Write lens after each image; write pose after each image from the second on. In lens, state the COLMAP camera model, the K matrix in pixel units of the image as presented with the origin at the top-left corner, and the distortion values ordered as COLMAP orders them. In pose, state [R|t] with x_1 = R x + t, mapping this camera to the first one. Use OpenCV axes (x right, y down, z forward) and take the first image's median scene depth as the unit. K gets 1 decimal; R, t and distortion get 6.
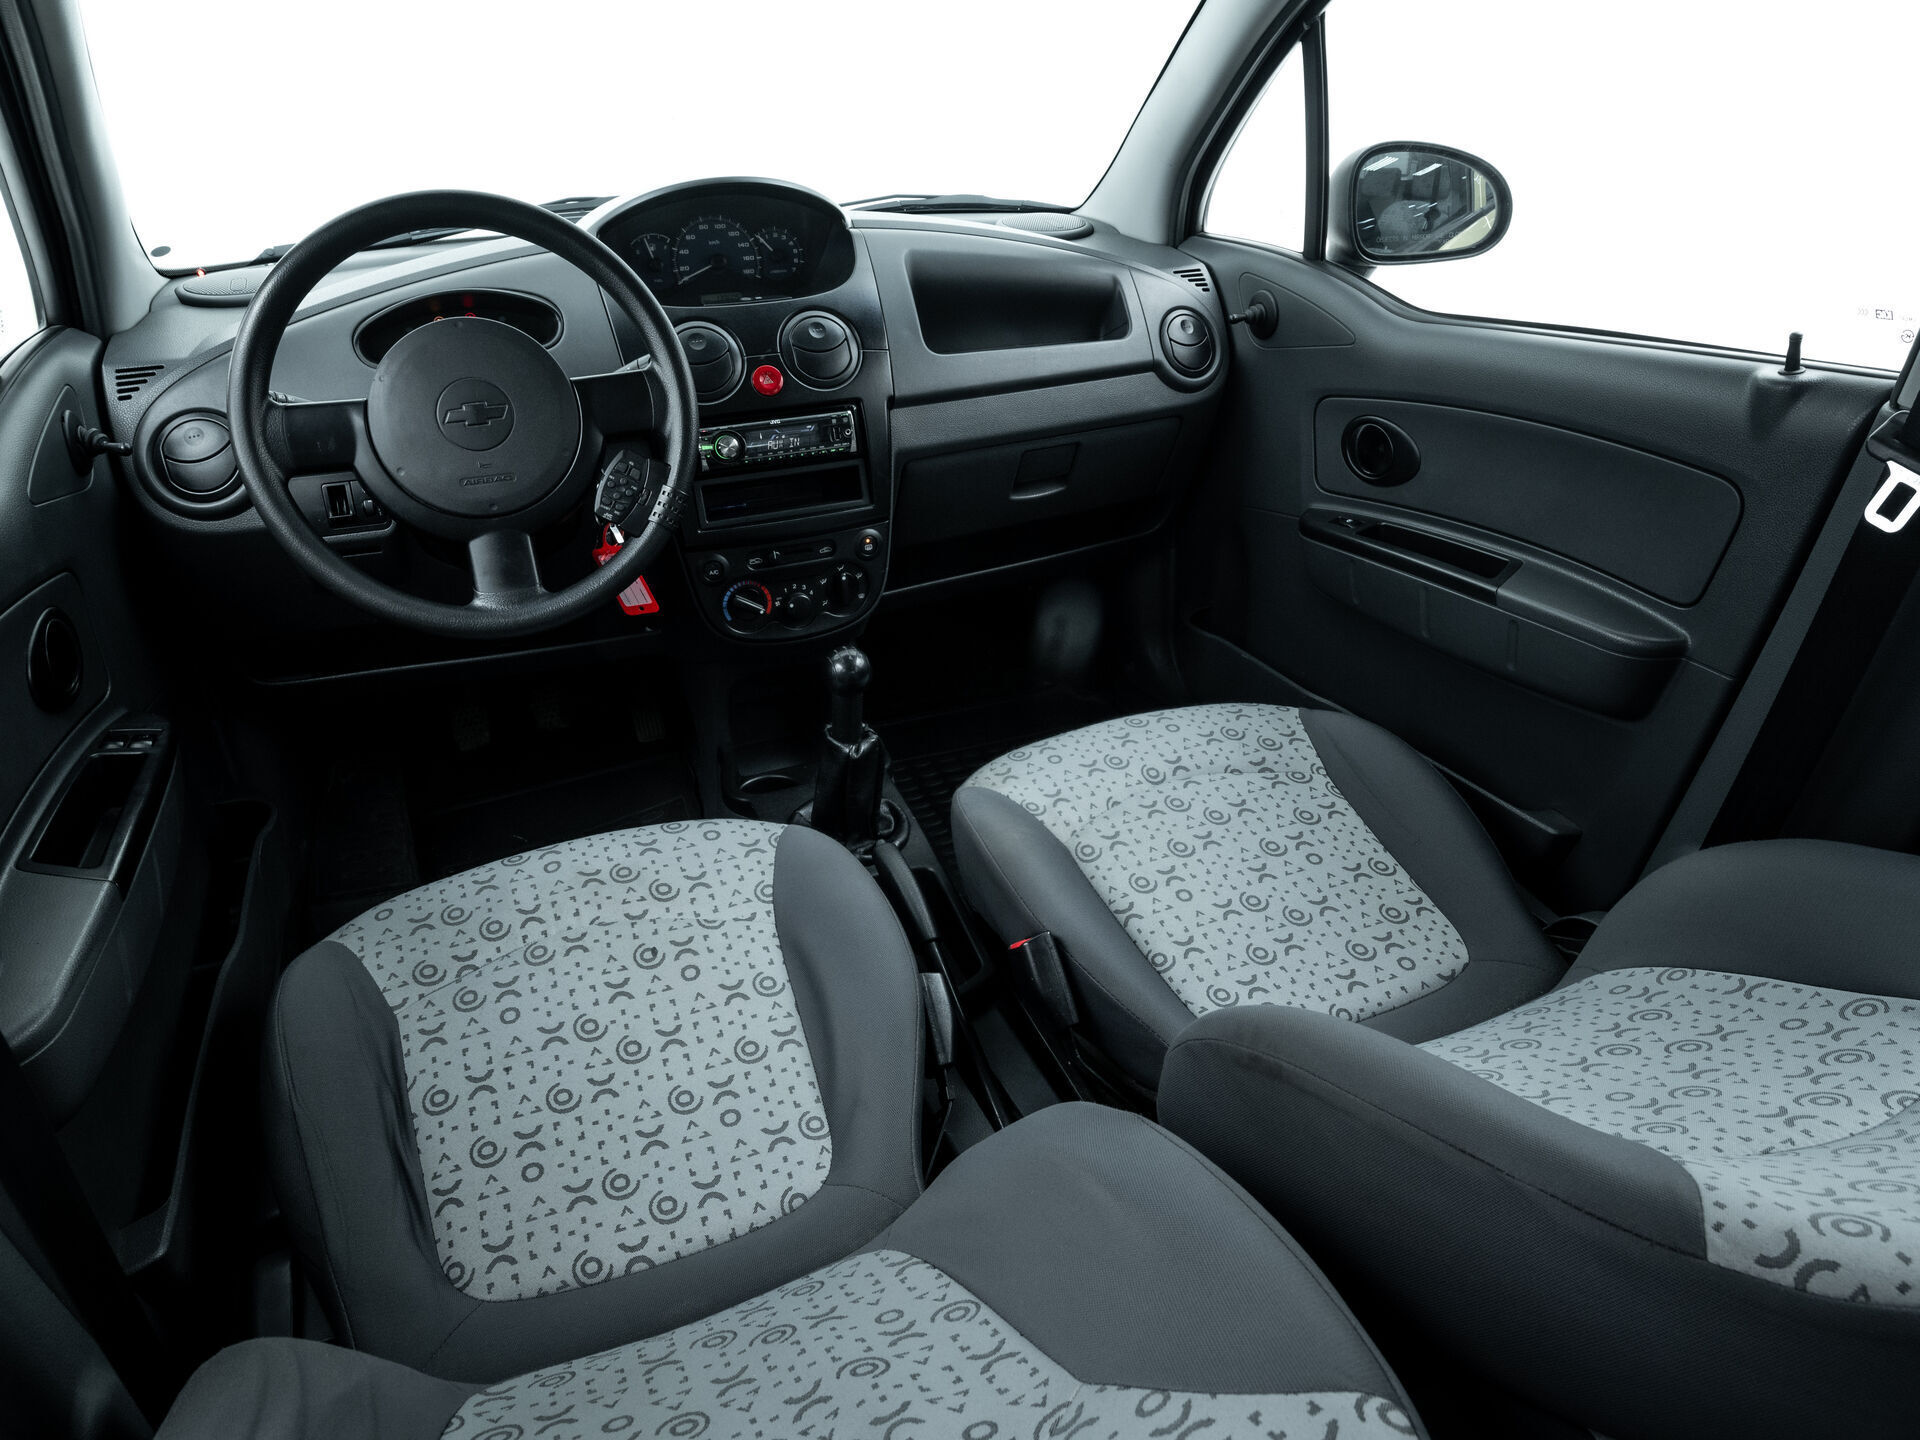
lens RADIAL K [[1247.0, 0, 964.7], [0, 1247.0, 712.8], [0, 0, 1]] dist [-0.024874, 0.000691]
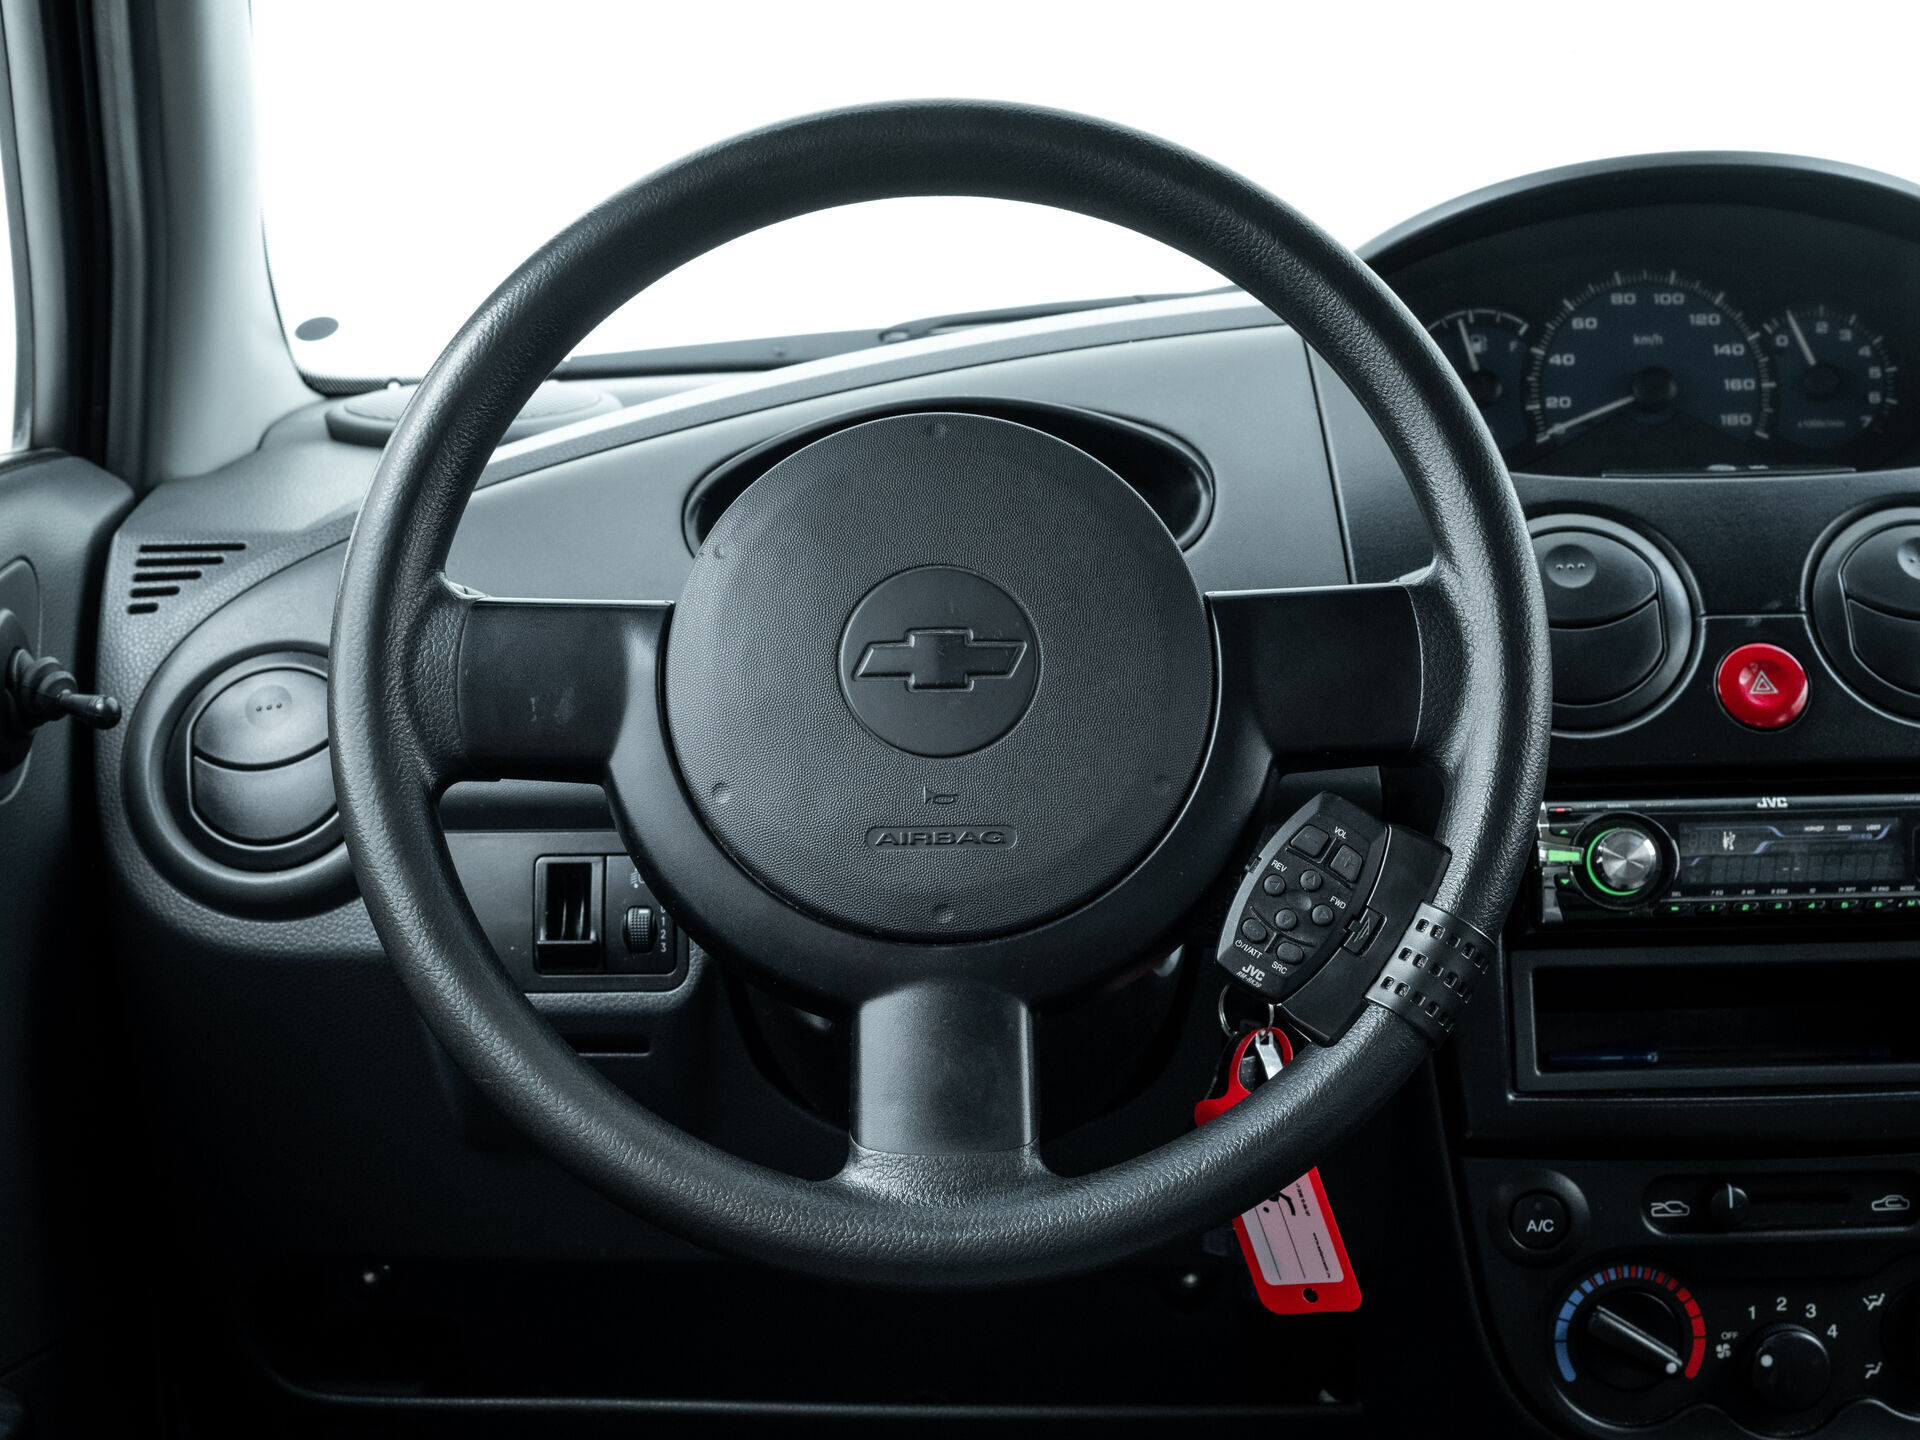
lens RADIAL K [[3364.2, 0, 982.5], [0, 3364.2, 714.9], [0, 0, 1]] dist [-0.008230, 0.047748]
pose [[0.928445, 0.052226, -0.367781, -0.017419], [-0.168808, 0.941253, -0.292485, 0.049223], [0.330899, 0.333640, 0.882717, 0.118965]]
